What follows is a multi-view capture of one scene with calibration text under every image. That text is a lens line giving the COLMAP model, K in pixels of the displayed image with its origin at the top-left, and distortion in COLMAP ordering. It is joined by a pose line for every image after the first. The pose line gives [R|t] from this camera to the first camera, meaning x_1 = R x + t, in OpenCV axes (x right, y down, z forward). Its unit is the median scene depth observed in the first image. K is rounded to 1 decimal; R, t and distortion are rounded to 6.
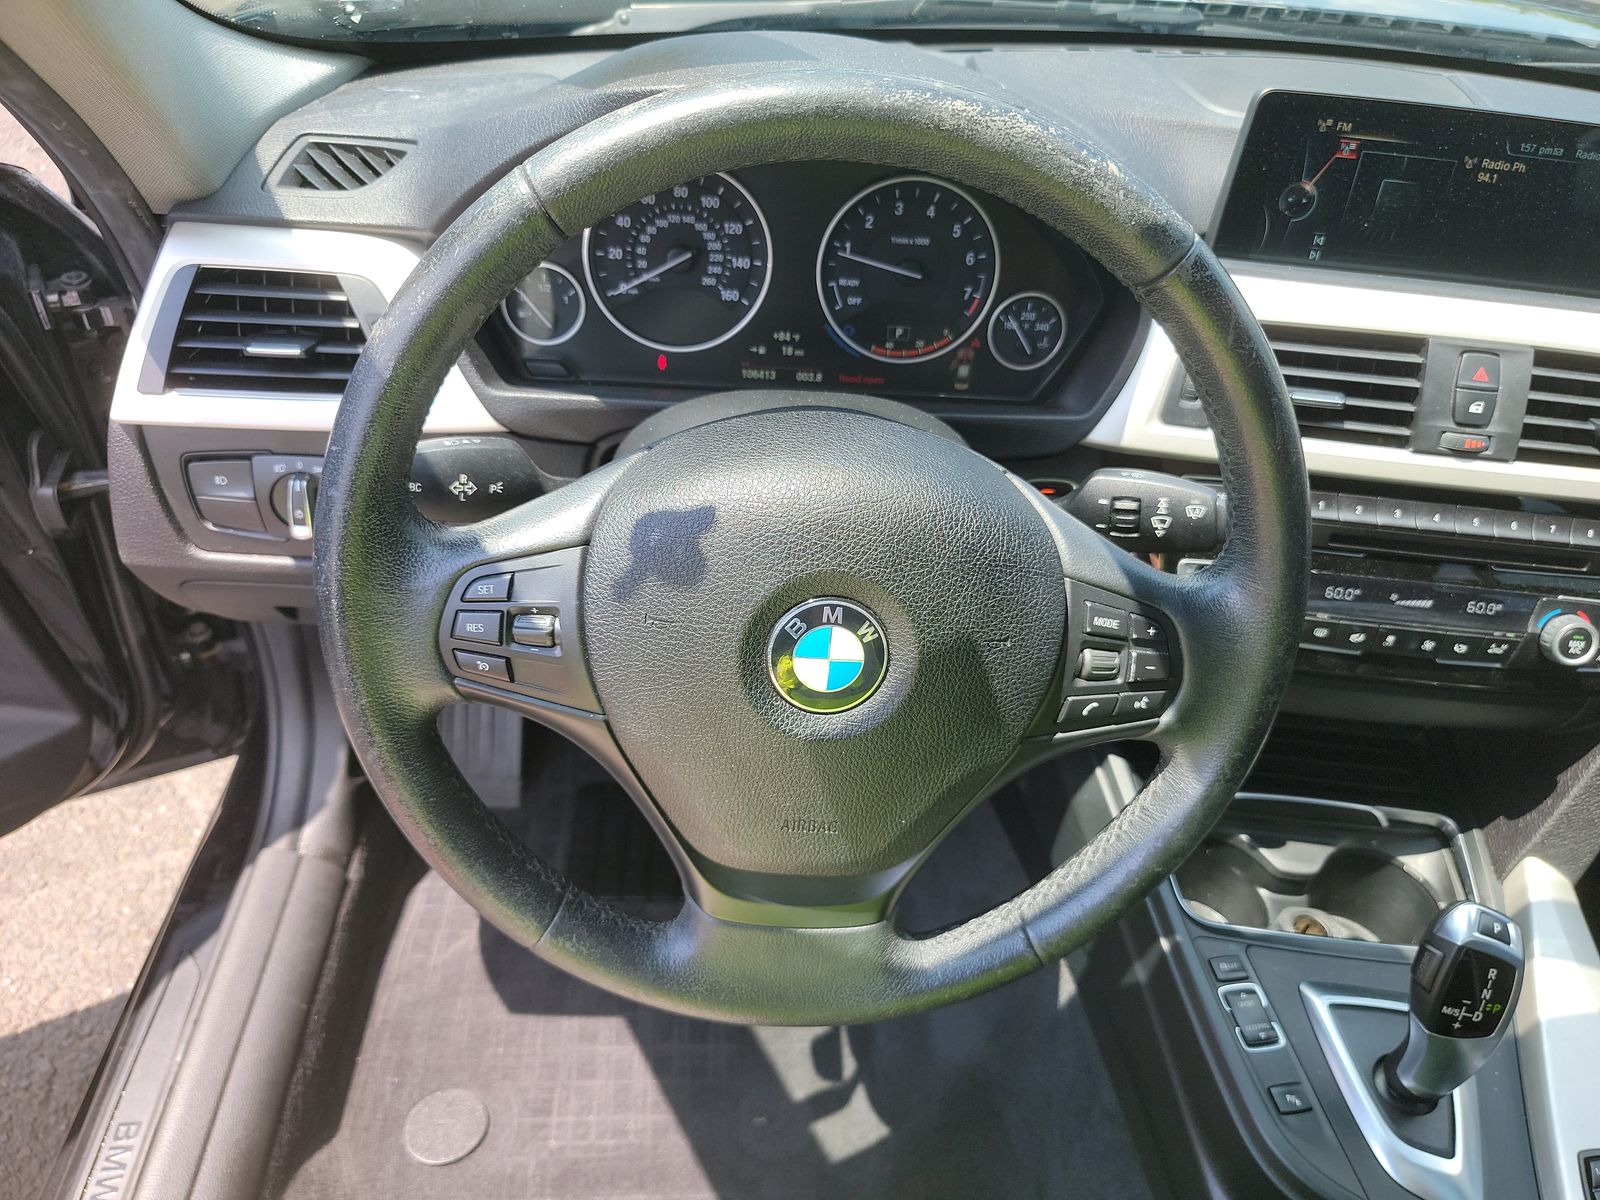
lens RADIAL K [[1183.2, 0, 803.3], [0, 1183.2, 609.9], [0, 0, 1]] dist [0.044788, -0.046609]
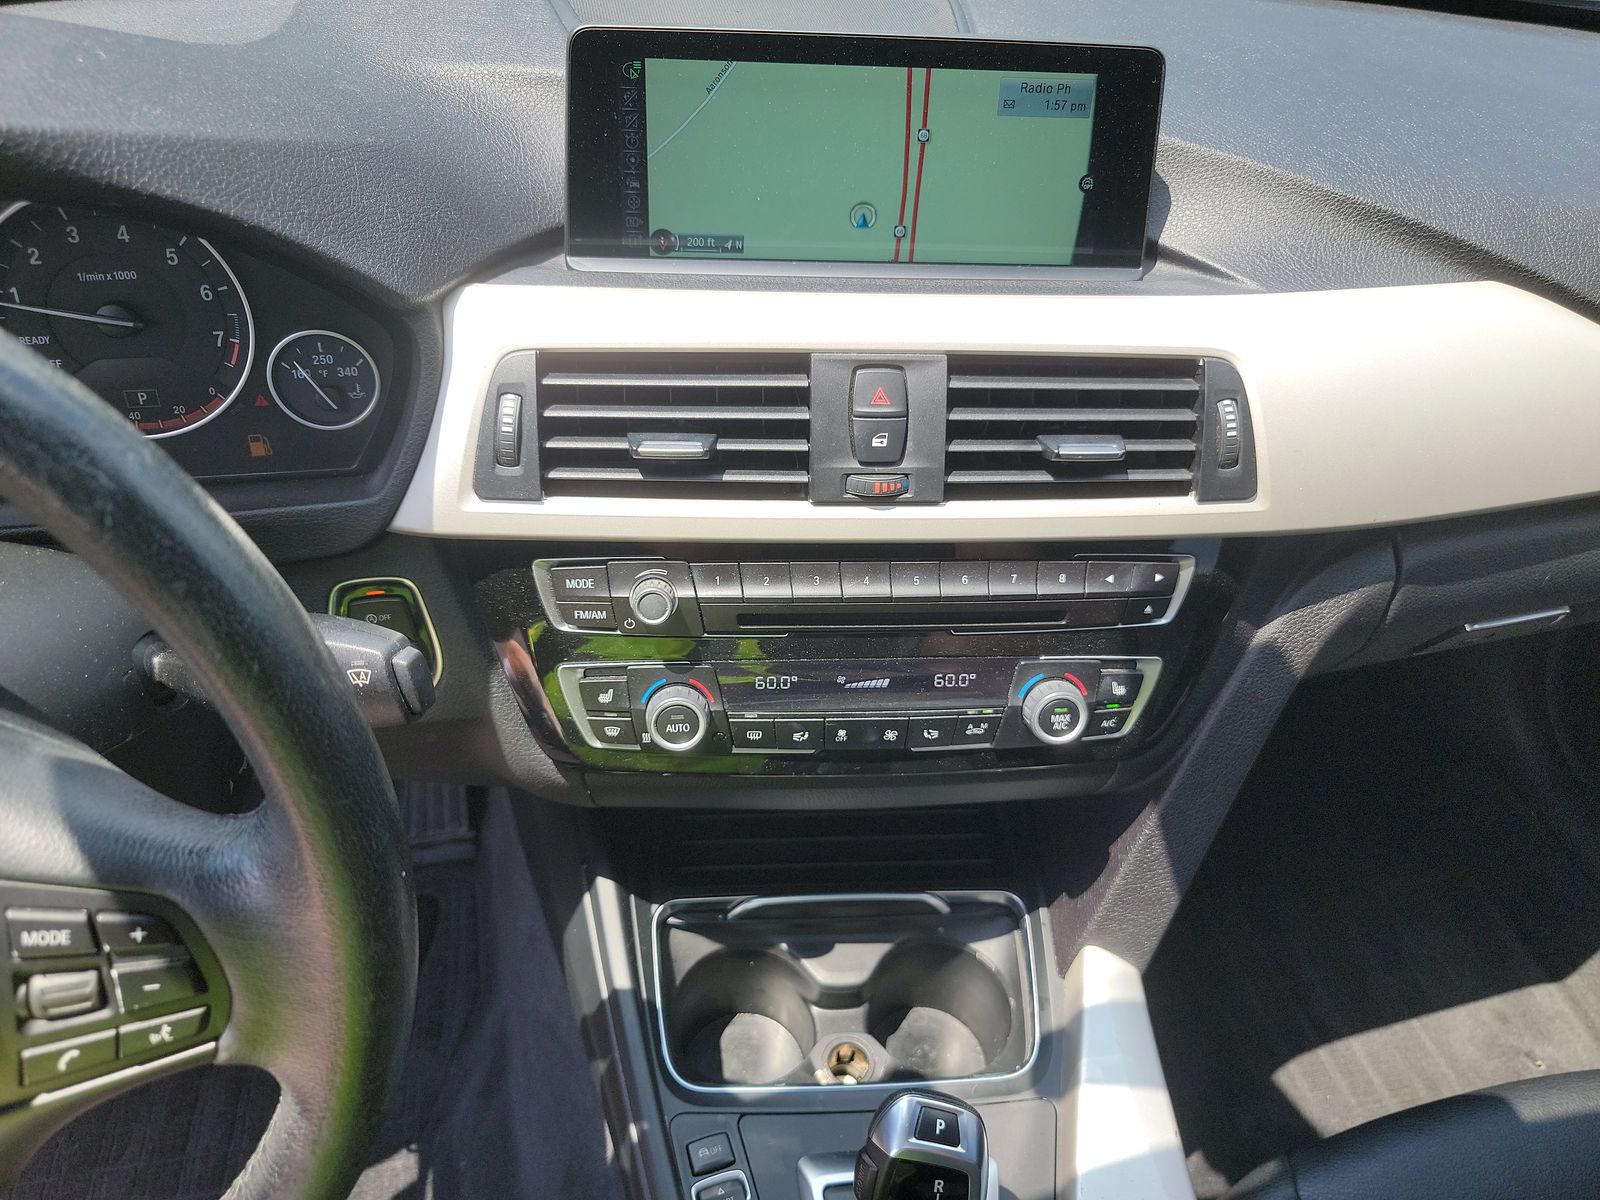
lens RADIAL K [[1183.2, 0, 803.3], [0, 1183.2, 609.9], [0, 0, 1]] dist [0.044788, -0.046609]
pose [[0.990964, -0.111416, 0.074675, 0.427004], [0.107214, 0.992536, 0.058108, -0.106492], [-0.080592, -0.049577, 0.995513, 0.234764]]
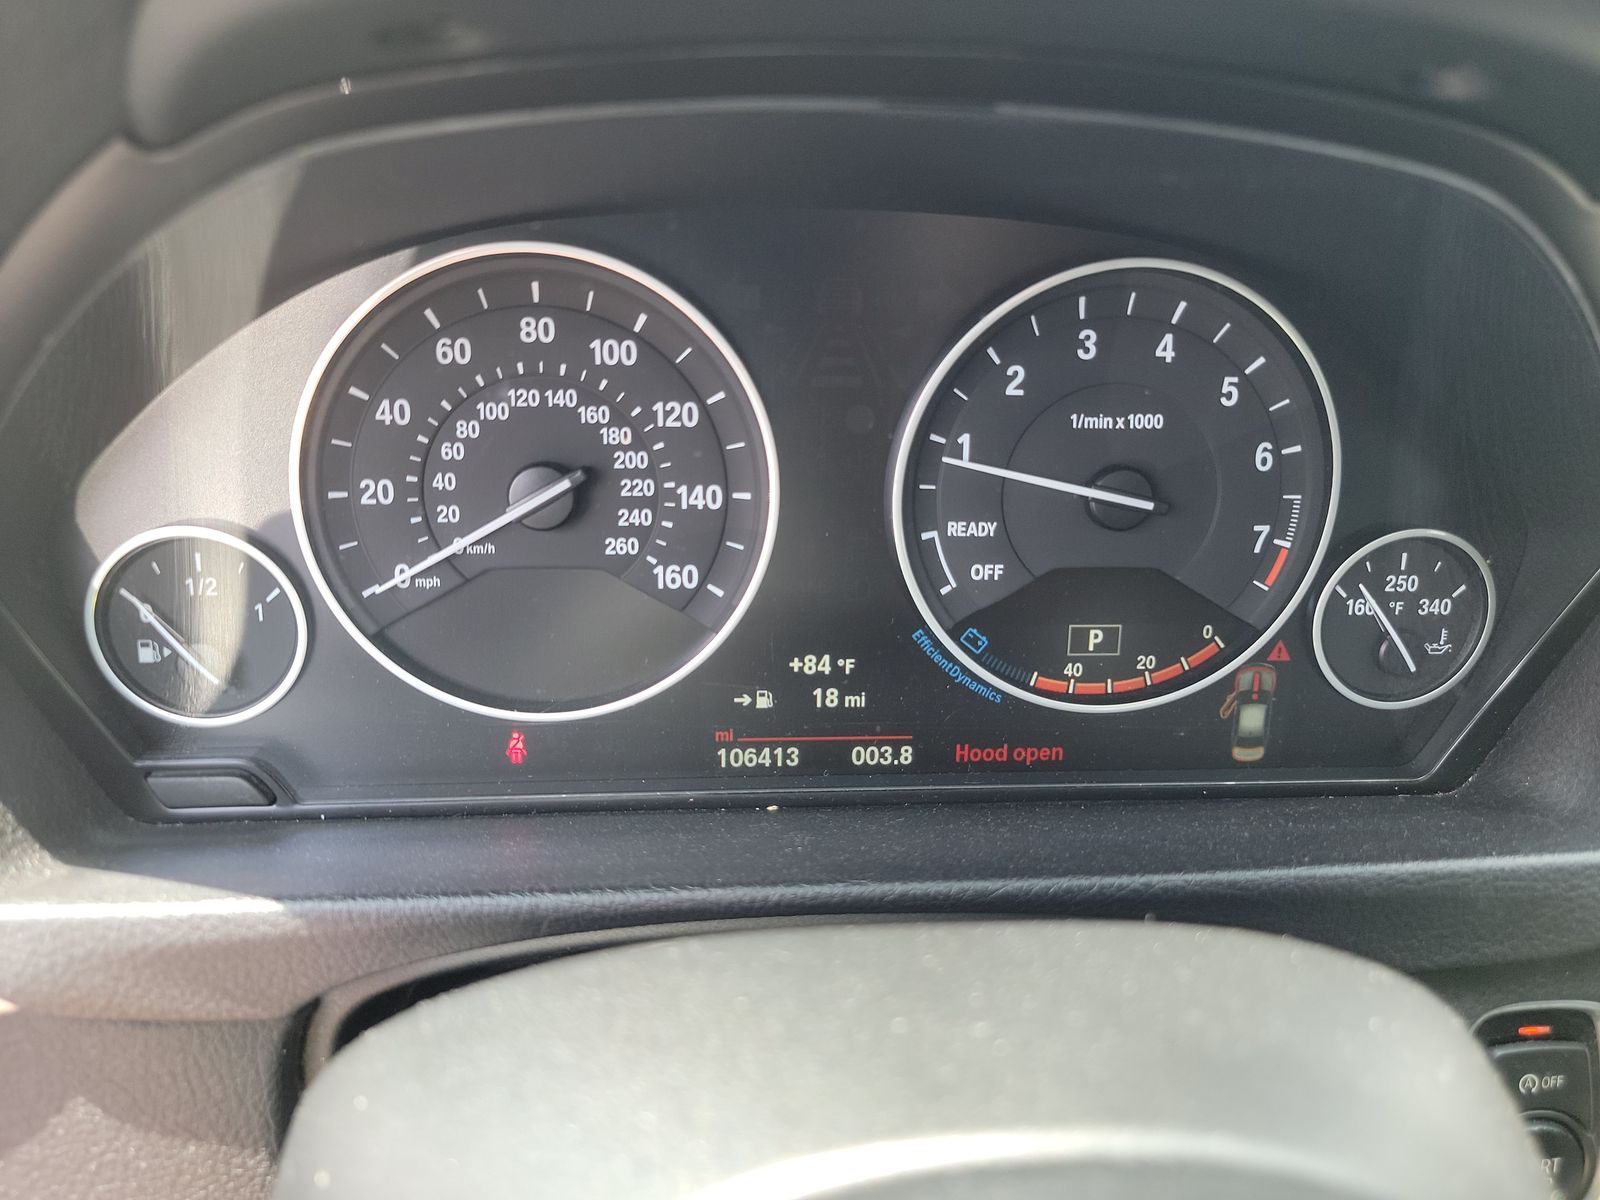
lens RADIAL K [[1183.2, 0, 803.3], [0, 1183.2, 609.9], [0, 0, 1]] dist [0.044788, -0.046609]
pose [[0.998334, -0.057679, 0.001454, -0.020661], [0.056691, 0.975925, -0.210610, -0.167784], [0.010729, 0.210341, 0.977569, 0.612501]]
